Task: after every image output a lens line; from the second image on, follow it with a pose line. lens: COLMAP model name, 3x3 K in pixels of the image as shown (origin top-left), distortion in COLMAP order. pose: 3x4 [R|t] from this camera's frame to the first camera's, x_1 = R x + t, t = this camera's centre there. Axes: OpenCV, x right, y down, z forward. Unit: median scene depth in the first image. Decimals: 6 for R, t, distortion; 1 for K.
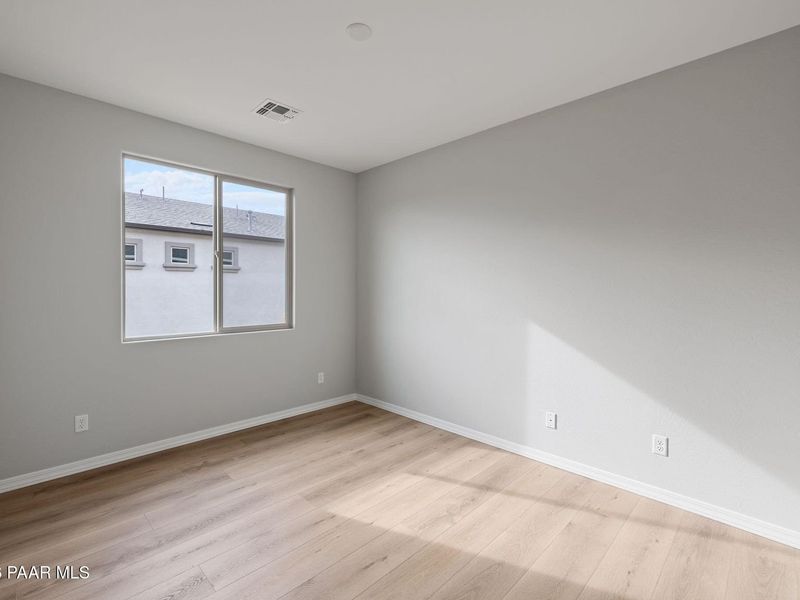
lens RADIAL K [[377.9, 0, 395.7], [0, 377.9, 291.4], [0, 0, 1]] dist [-0.001010, 0.001376]
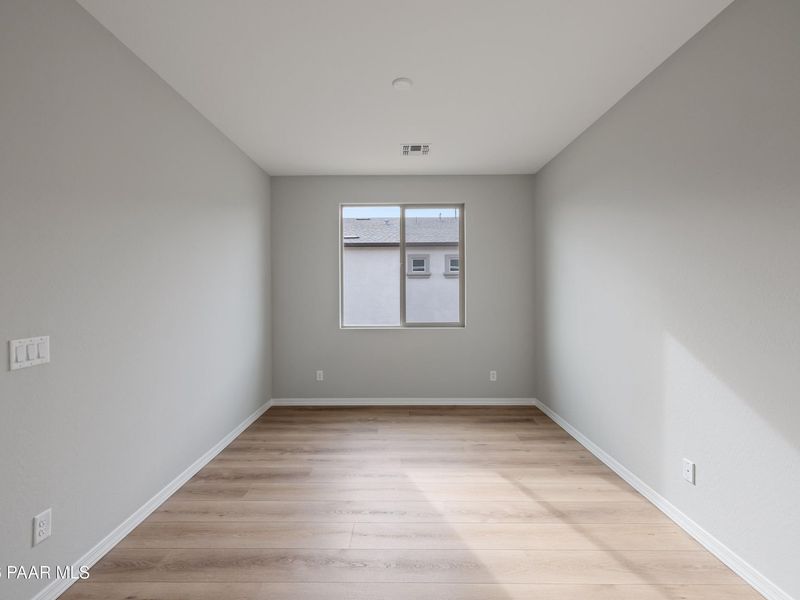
lens RADIAL K [[377.9, 0, 395.7], [0, 377.9, 291.4], [0, 0, 1]] dist [-0.001010, 0.001376]
pose [[0.698499, -0.009645, -0.715546, 0.477929], [0.002981, 0.999940, -0.010568, 0.003065], [0.715605, 0.005249, 0.698485, 0.079341]]
